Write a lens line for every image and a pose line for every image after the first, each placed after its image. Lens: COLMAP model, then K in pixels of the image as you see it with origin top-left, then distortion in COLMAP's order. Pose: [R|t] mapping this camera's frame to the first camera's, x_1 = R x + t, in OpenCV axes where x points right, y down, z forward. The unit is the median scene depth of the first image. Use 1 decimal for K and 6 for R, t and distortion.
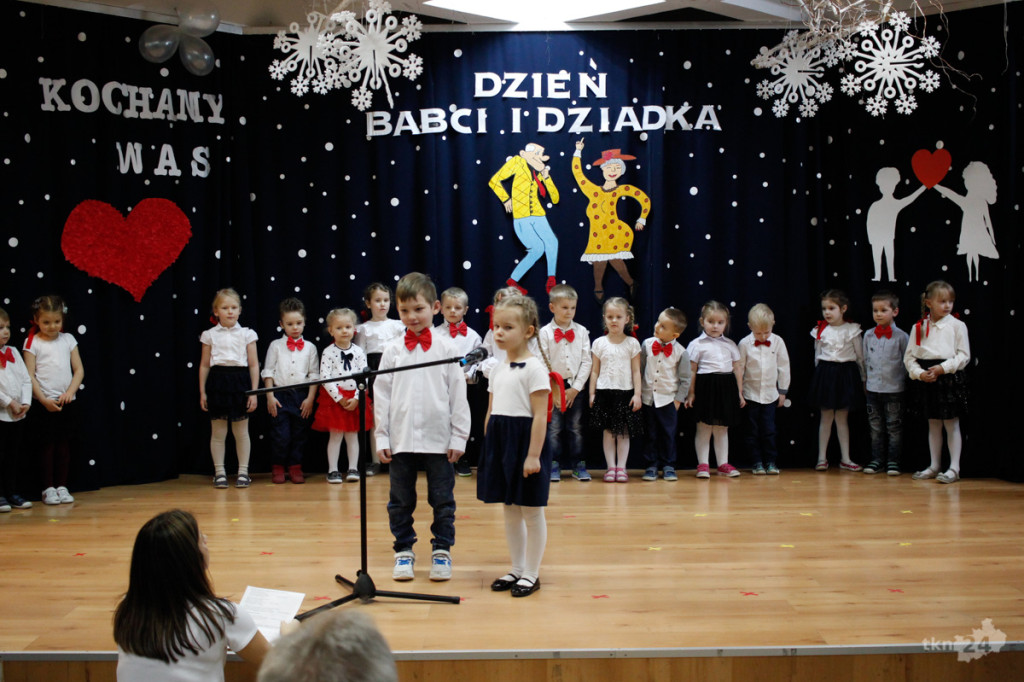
lens RADIAL K [[1226.9, 0, 509.4], [0, 1226.9, 322.6], [0, 0, 1]] dist [-0.104540, 0.057924]
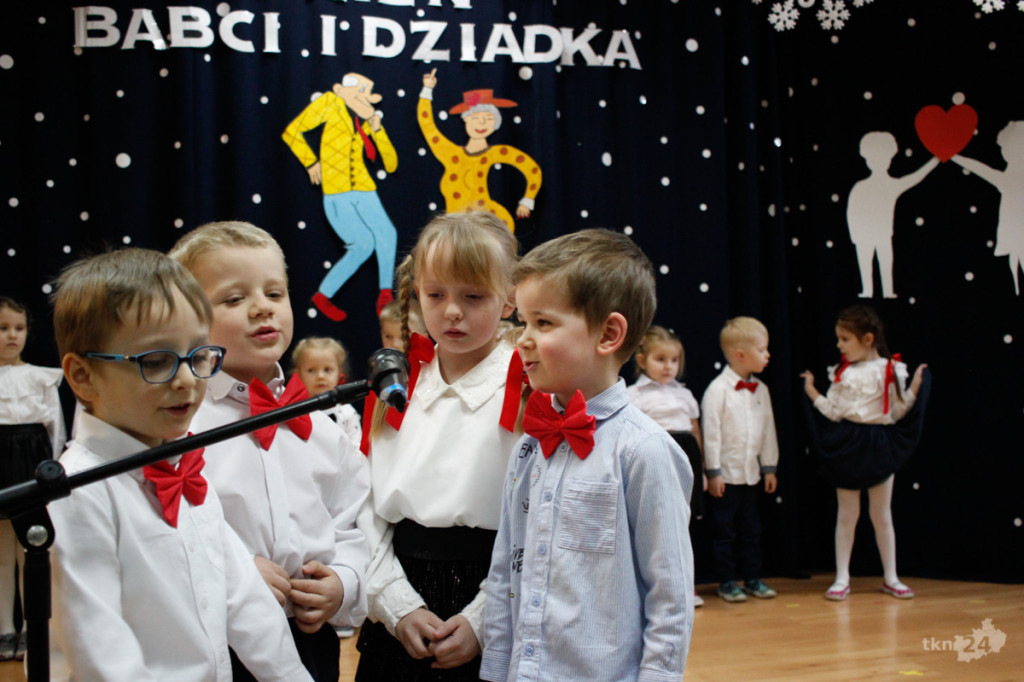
lens RADIAL K [[1226.9, 0, 509.4], [0, 1226.9, 322.6], [0, 0, 1]] dist [-0.104540, 0.057924]
pose [[0.958794, -0.000821, 0.284103, -0.080947], [0.013793, 0.998951, -0.043660, 0.006545], [-0.283769, 0.045780, 0.957799, 0.396105]]
